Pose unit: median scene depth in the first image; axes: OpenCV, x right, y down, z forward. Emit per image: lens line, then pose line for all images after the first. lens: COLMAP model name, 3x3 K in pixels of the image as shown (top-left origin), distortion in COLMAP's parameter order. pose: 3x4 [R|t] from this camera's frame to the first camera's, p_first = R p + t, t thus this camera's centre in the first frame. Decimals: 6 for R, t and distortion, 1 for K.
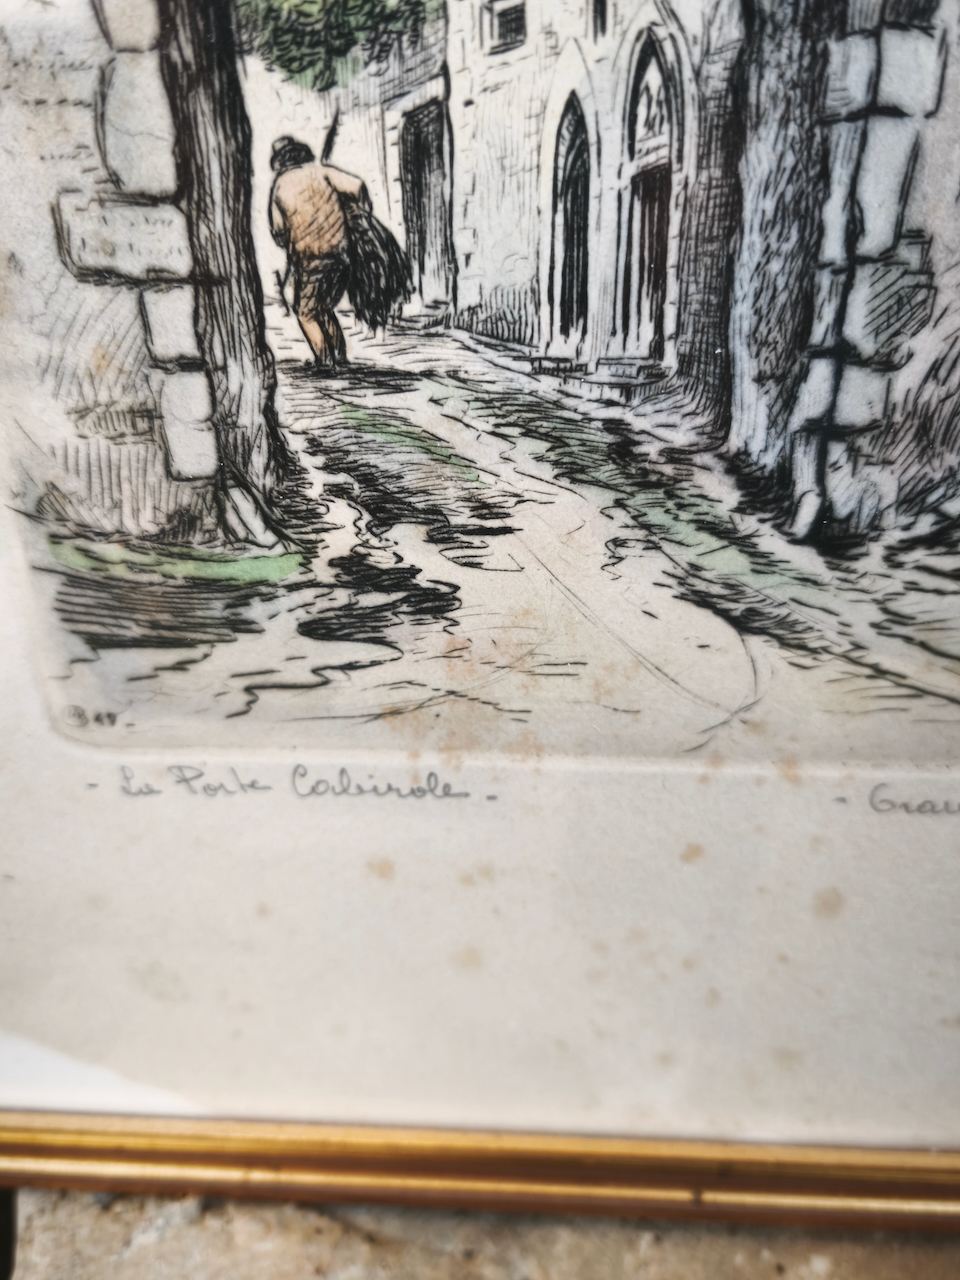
lens RADIAL K [[1051.4, 0, 465.1], [0, 1051.4, 635.6], [0, 0, 1]] dist [0.002669, -0.004305]
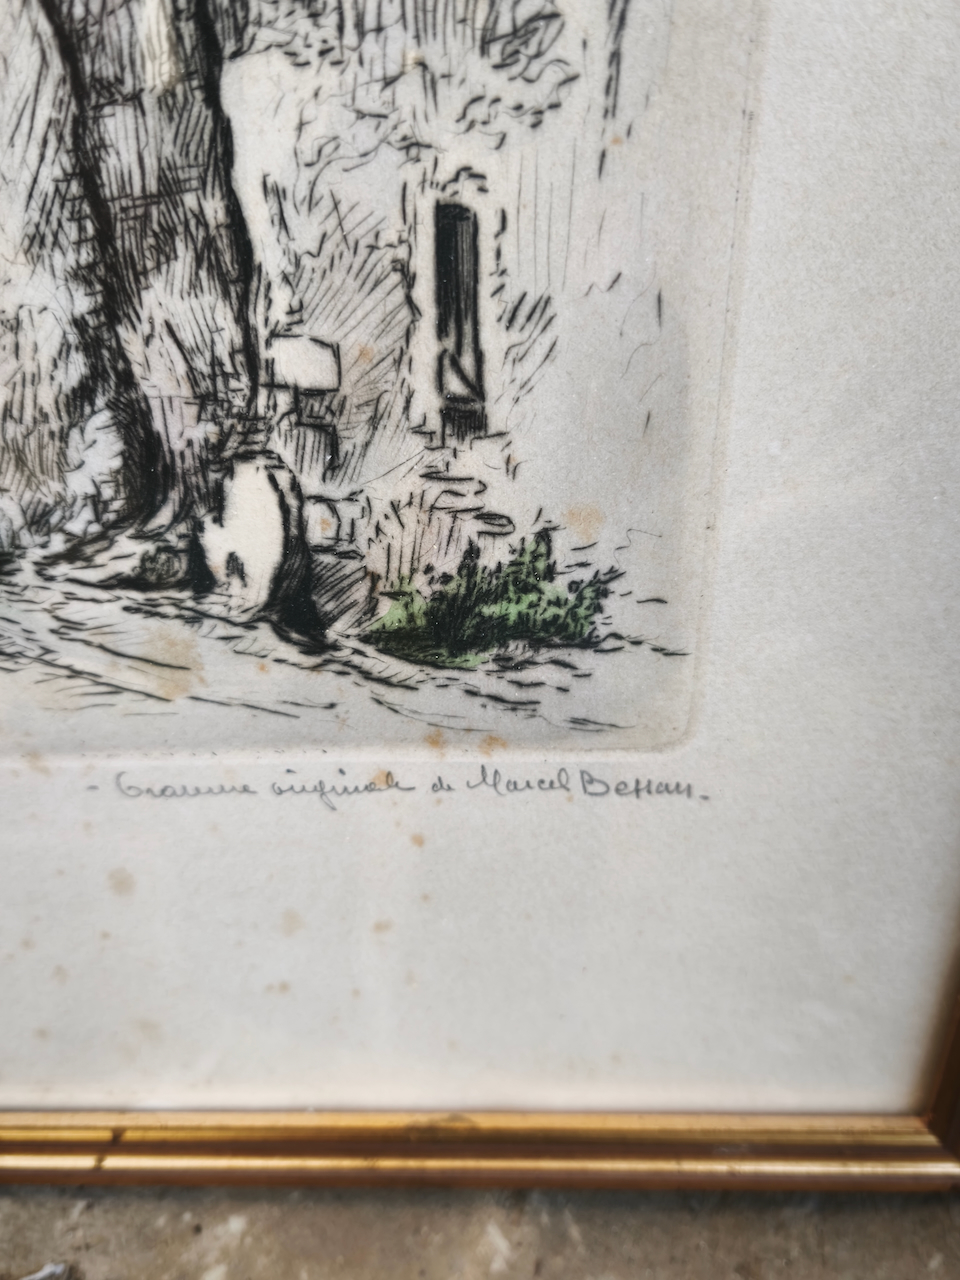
lens RADIAL K [[1051.4, 0, 465.1], [0, 1051.4, 635.6], [0, 0, 1]] dist [0.002669, -0.004305]
pose [[0.999468, -0.031669, 0.007737, 0.820995], [0.031873, 0.999104, -0.027828, 0.040560], [-0.006849, 0.028060, 0.999583, -0.146971]]
